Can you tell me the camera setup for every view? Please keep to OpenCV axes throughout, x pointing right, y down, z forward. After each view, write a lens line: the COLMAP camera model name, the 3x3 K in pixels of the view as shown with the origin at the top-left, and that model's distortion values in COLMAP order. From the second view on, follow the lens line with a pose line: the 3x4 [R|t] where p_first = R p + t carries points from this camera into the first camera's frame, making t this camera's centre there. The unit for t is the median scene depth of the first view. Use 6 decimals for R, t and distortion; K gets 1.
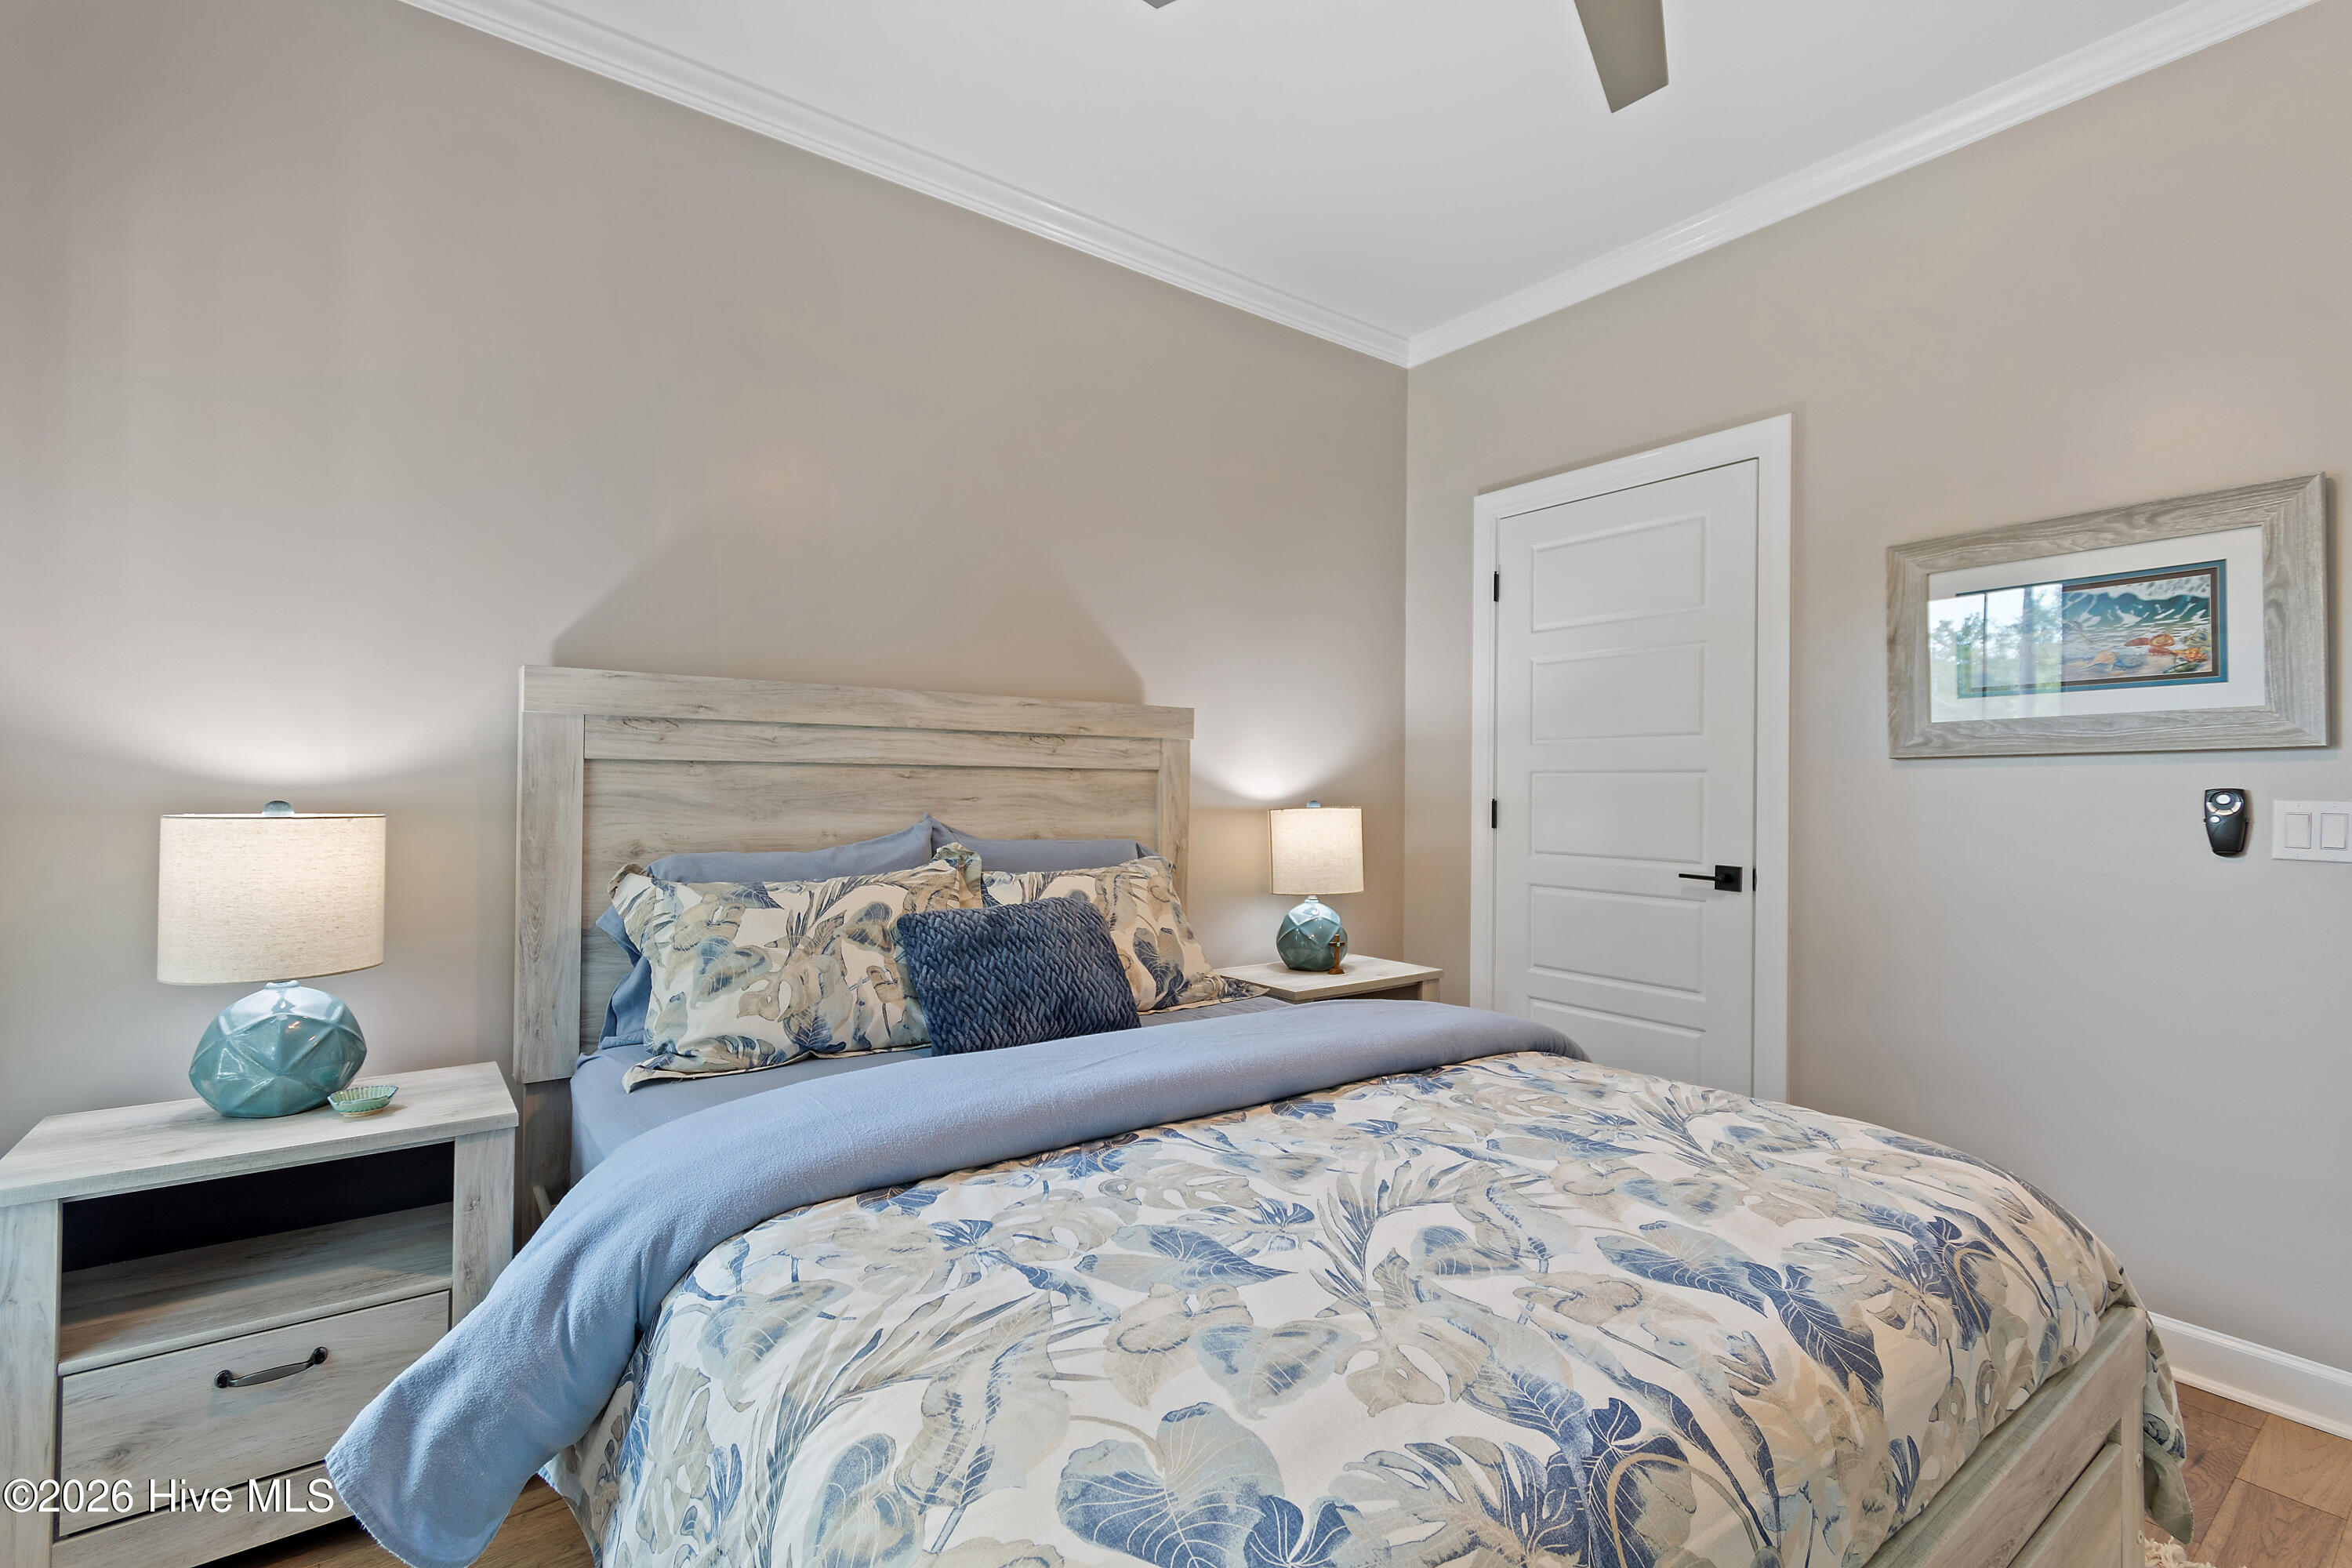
lens RADIAL K [[1030.0, 0, 1109.3], [0, 1030.0, 799.1], [0, 0, 1]] dist [0.001538, -0.000484]
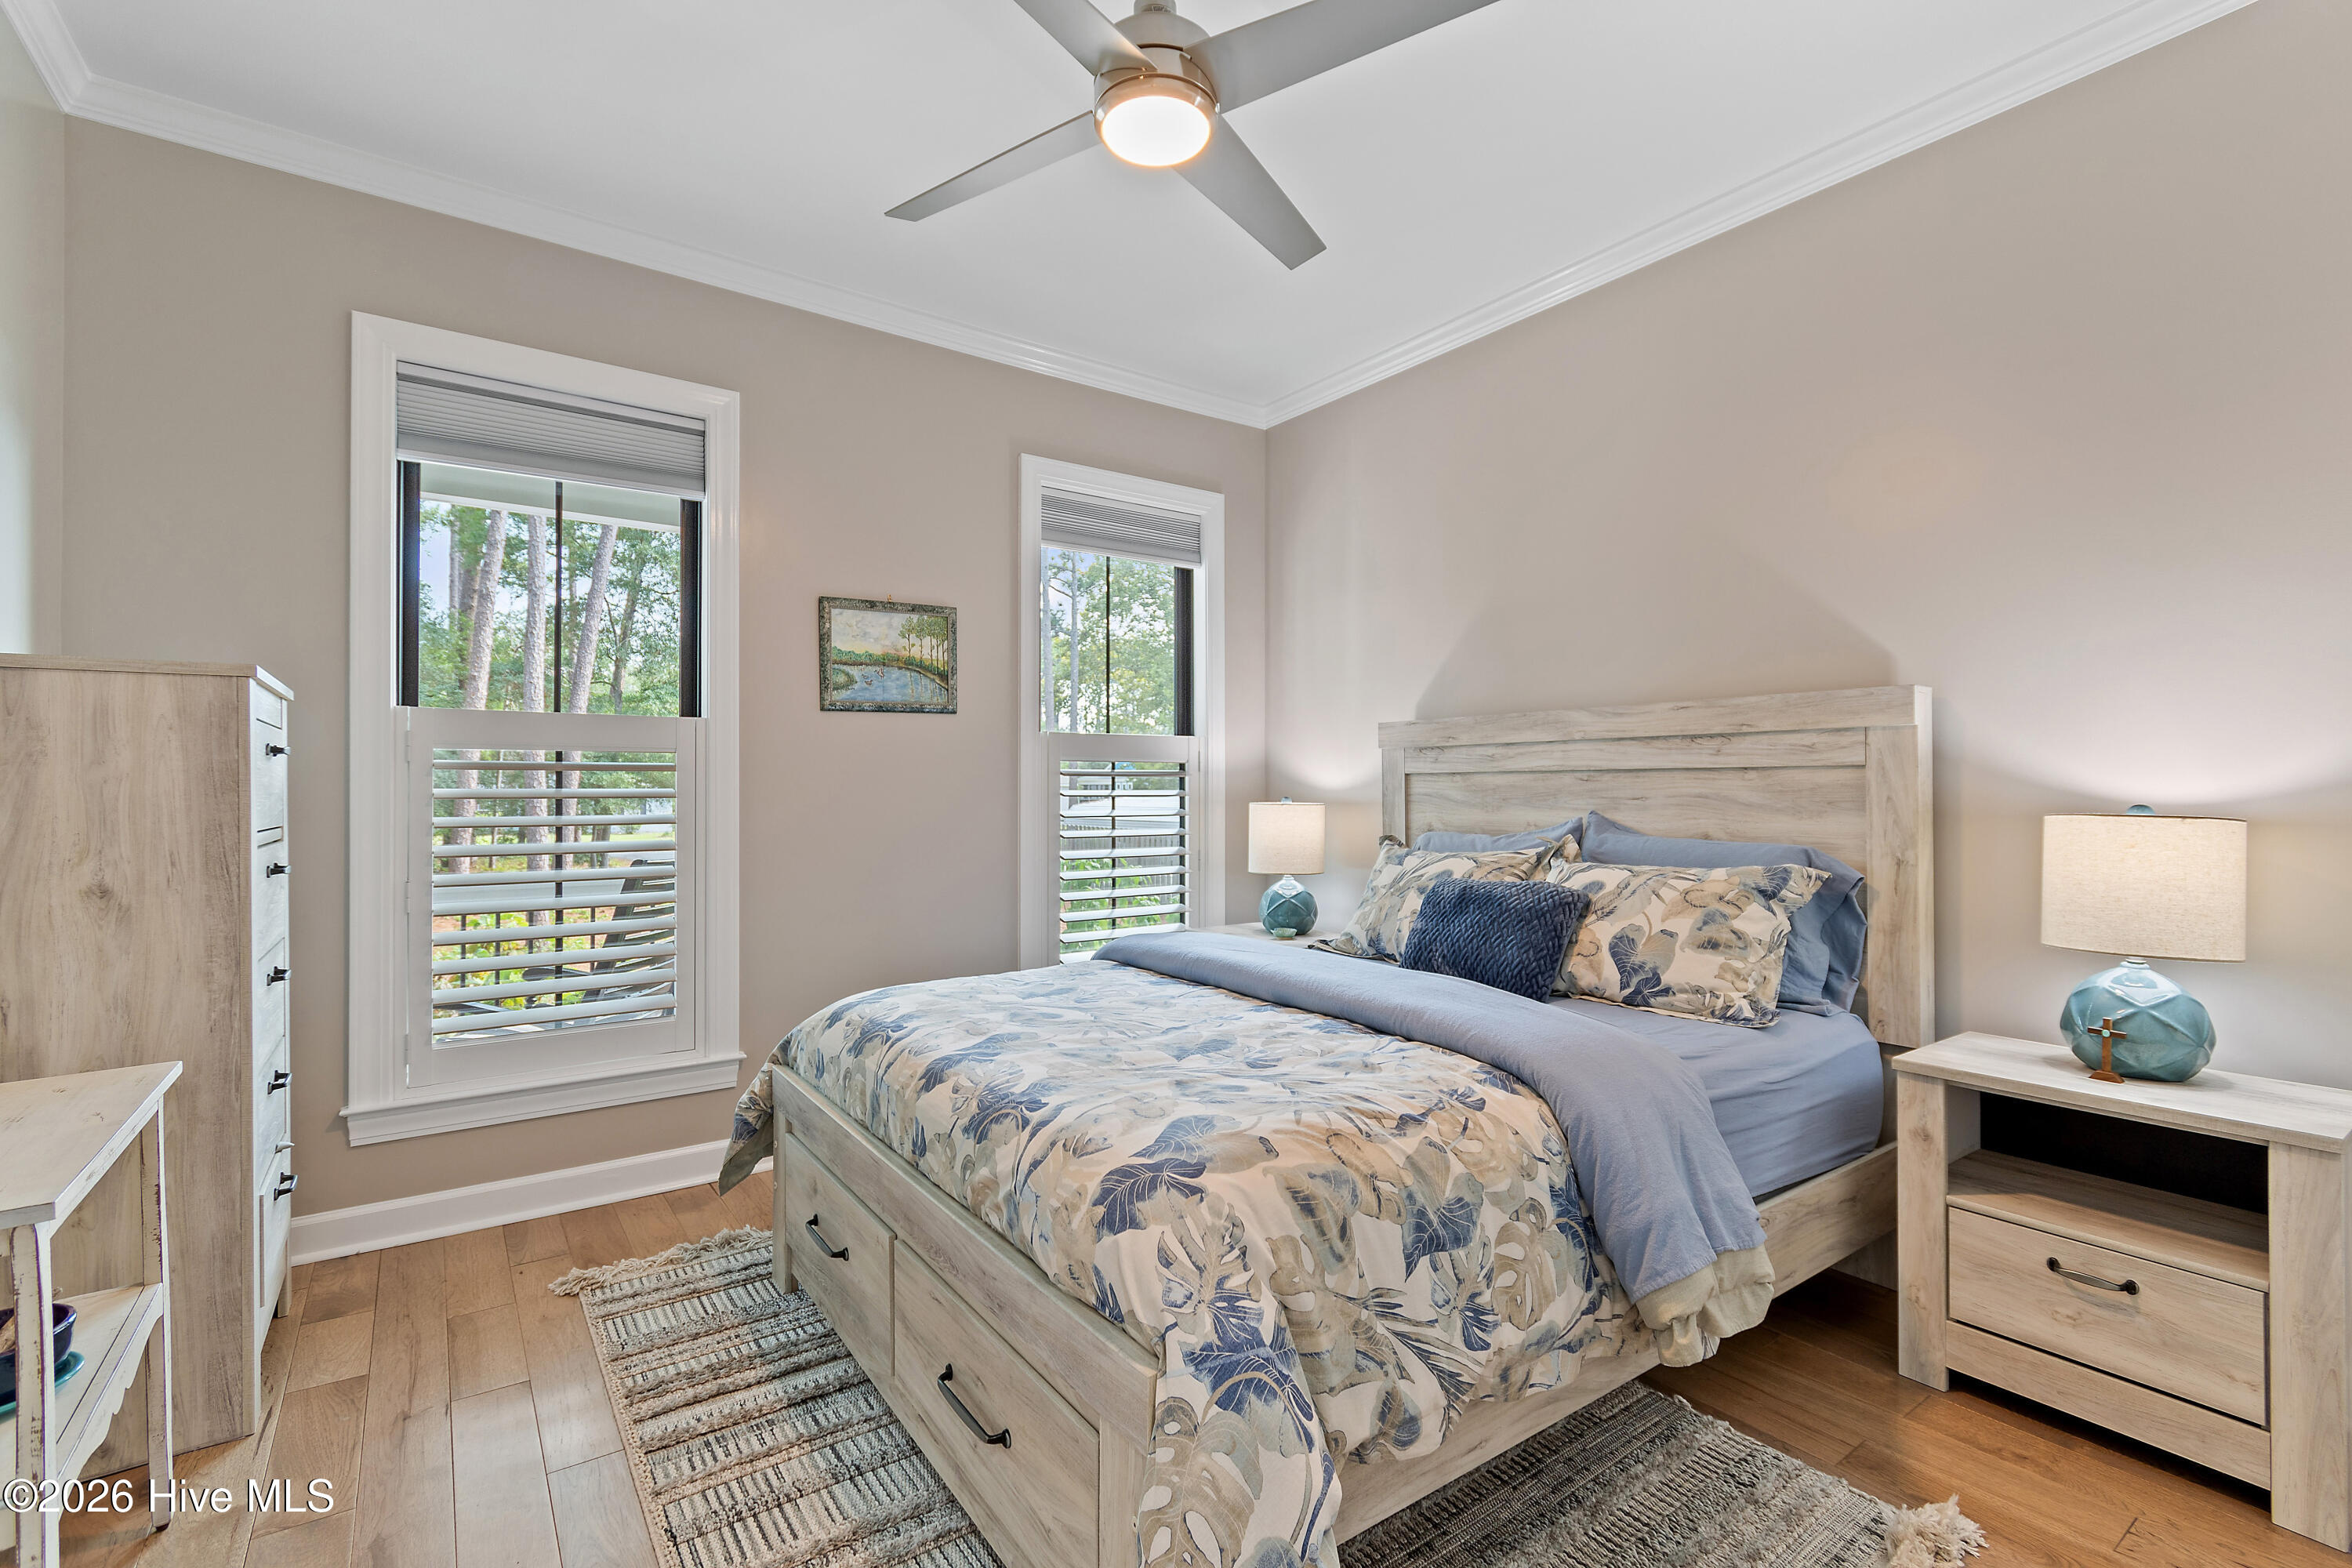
lens RADIAL K [[1030.0, 0, 1169.5], [0, 1030.0, 787.9], [0, 0, 1]] dist [0.001538, -0.000484]
pose [[-0.008983, -0.012242, -0.999885, 1.014377], [-0.013692, 0.999833, -0.012119, 0.008802], [0.999866, 0.013582, -0.009149, 0.524149]]
